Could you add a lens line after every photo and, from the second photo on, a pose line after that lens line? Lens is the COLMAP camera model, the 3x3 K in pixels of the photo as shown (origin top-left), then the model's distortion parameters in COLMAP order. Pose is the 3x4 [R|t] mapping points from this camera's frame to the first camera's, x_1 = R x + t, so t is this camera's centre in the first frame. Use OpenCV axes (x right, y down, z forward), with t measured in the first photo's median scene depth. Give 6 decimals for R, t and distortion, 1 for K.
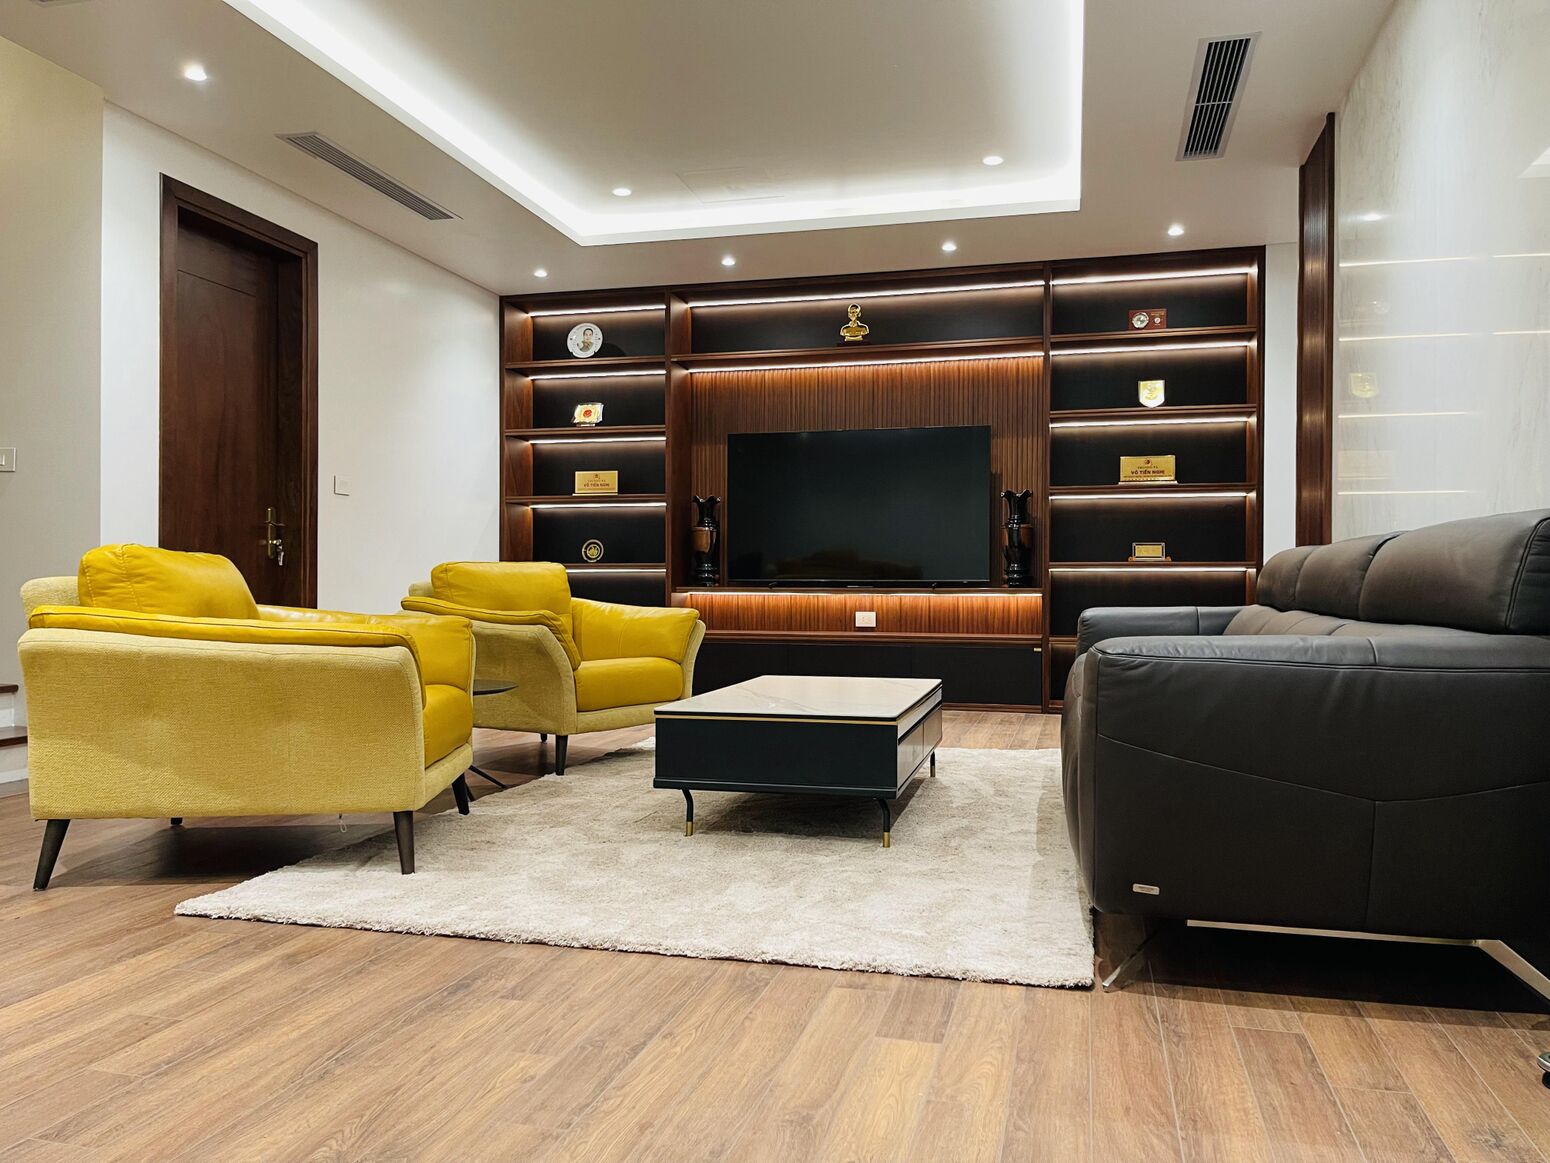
lens RADIAL K [[1181.4, 0, 781.2], [0, 1181.4, 577.2], [0, 0, 1]] dist [0.069975, -0.103708]
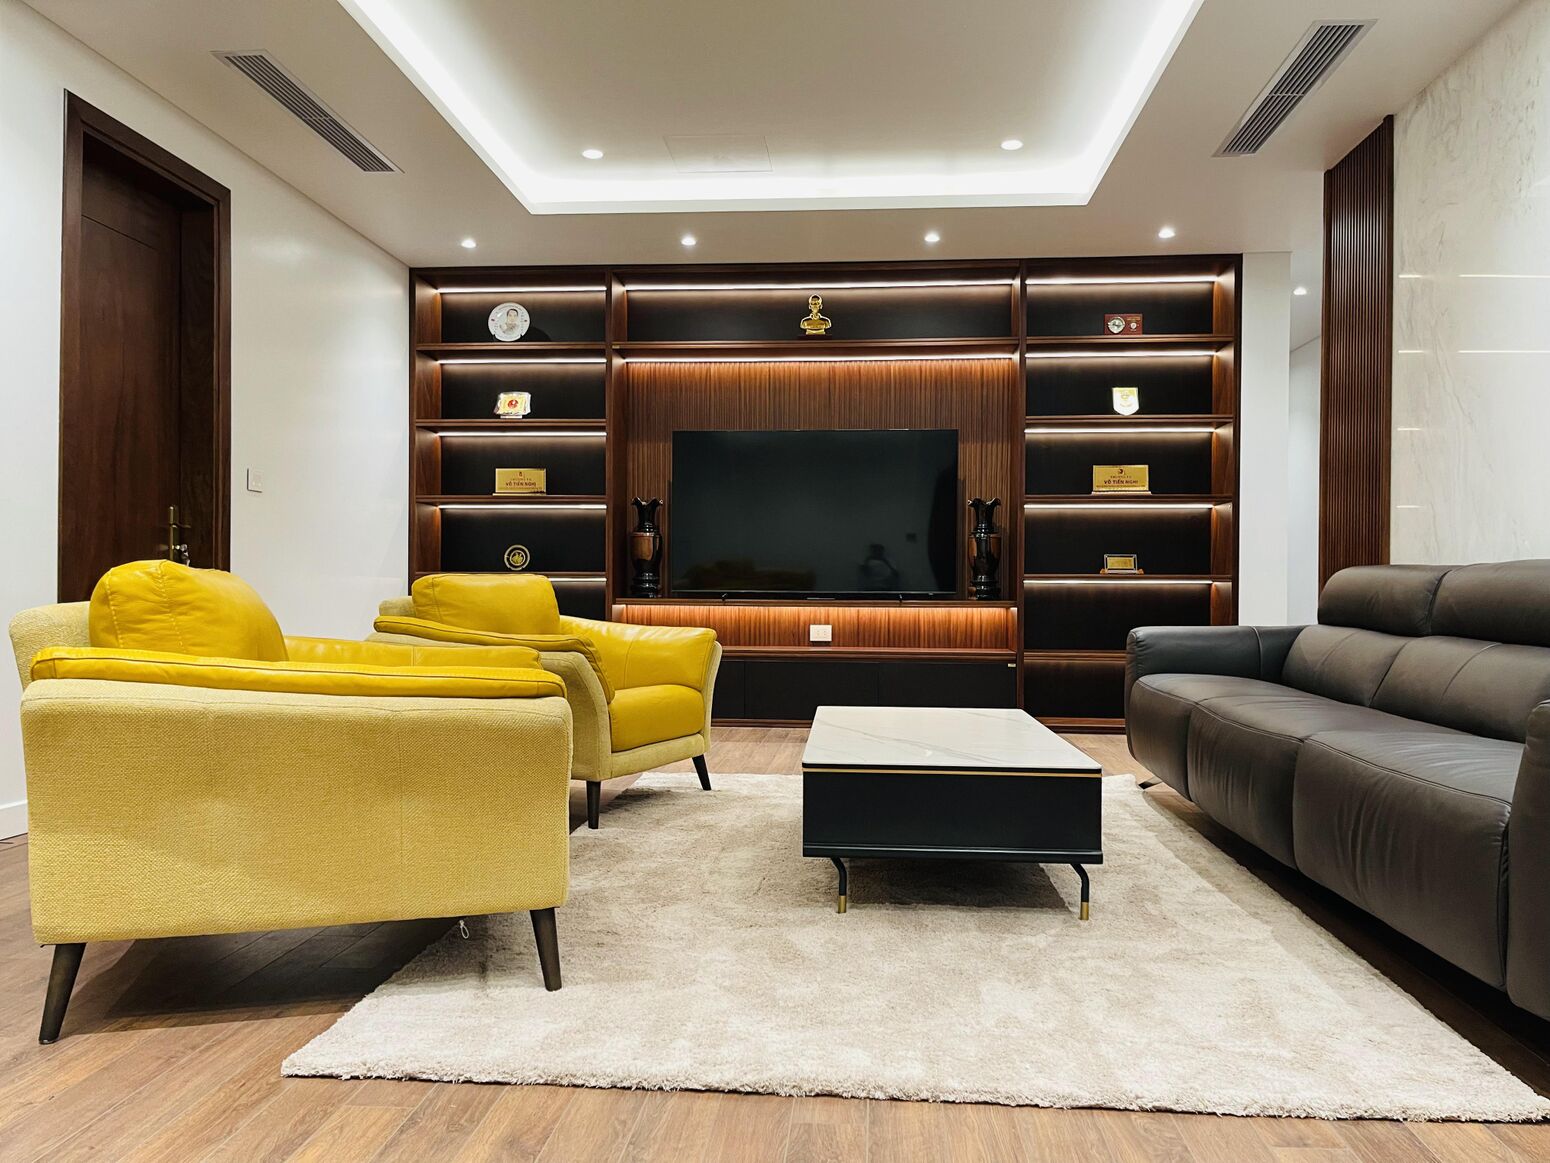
lens RADIAL K [[1178.5, 0, 775.0], [0, 1178.5, 581.5], [0, 0, 1]] dist [0.075692, -0.101313]
pose [[0.984948, 0.004102, 0.172802, -0.147772], [-0.004717, 0.999984, 0.003149, -0.009488], [-0.172787, -0.003917, 0.984951, 0.102328]]
